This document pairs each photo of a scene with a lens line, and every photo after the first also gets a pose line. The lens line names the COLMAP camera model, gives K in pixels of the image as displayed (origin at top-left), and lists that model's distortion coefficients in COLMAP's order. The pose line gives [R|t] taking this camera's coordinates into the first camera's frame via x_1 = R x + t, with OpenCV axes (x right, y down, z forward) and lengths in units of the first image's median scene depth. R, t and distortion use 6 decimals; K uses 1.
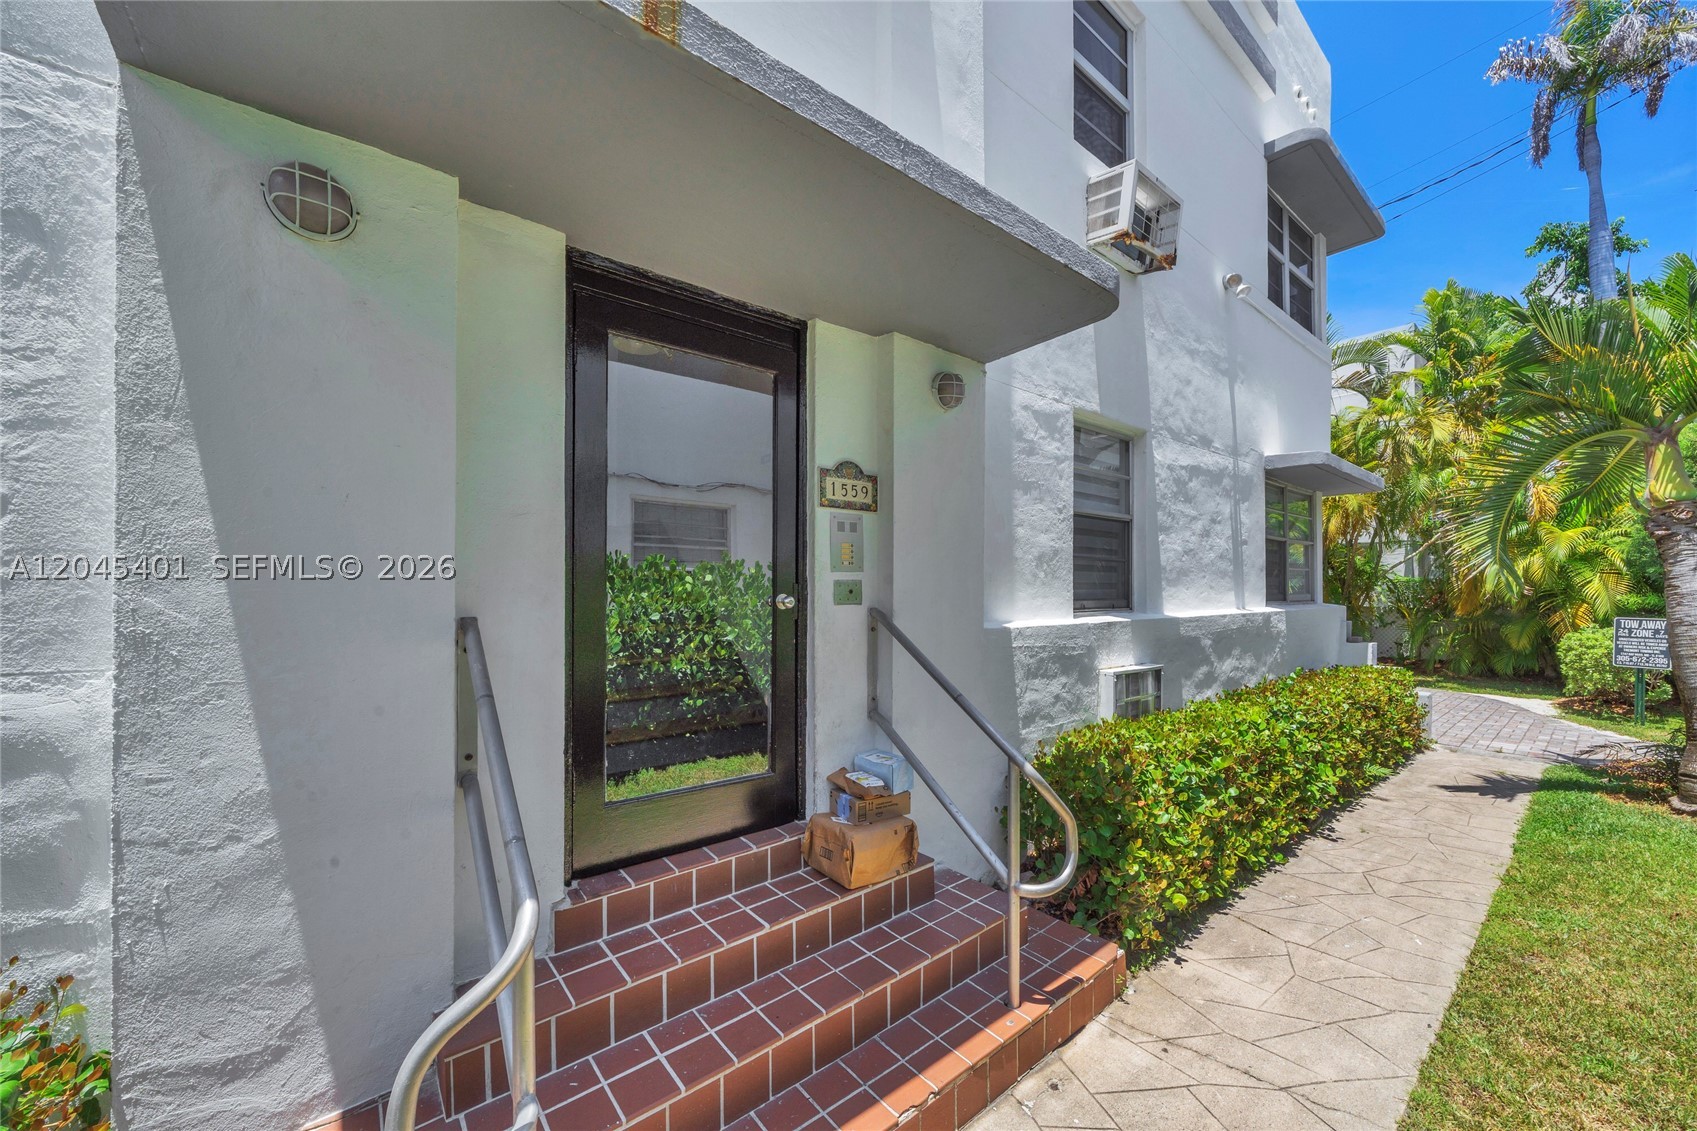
lens RADIAL K [[625.0, 0, 865.5], [0, 625.0, 595.5], [0, 0, 1]] dist [0.000051, 0.000041]
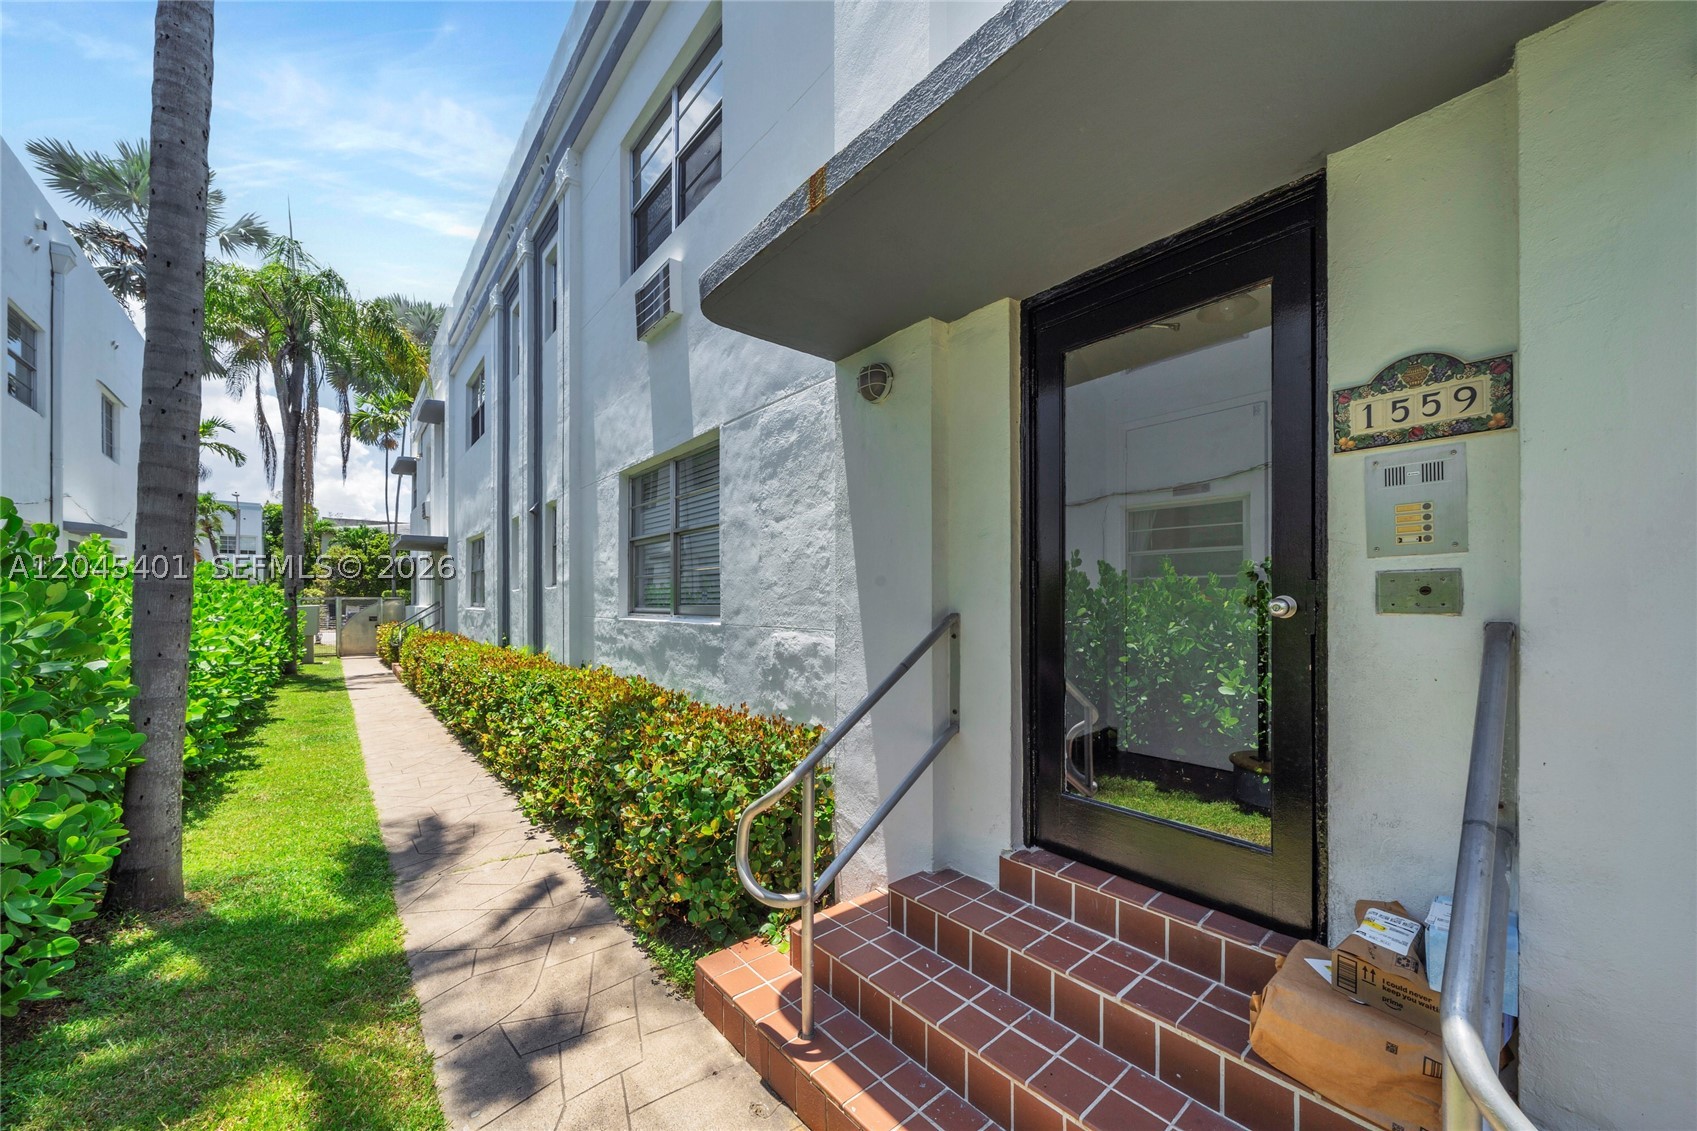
lens RADIAL K [[625.0, 0, 865.5], [0, 625.0, 595.5], [0, 0, 1]] dist [0.000051, 0.000041]
pose [[0.031577, -0.004344, -0.999492, 0.528082], [0.000973, 0.999990, -0.004315, 0.000561], [0.999501, -0.000836, 0.031581, 0.510805]]
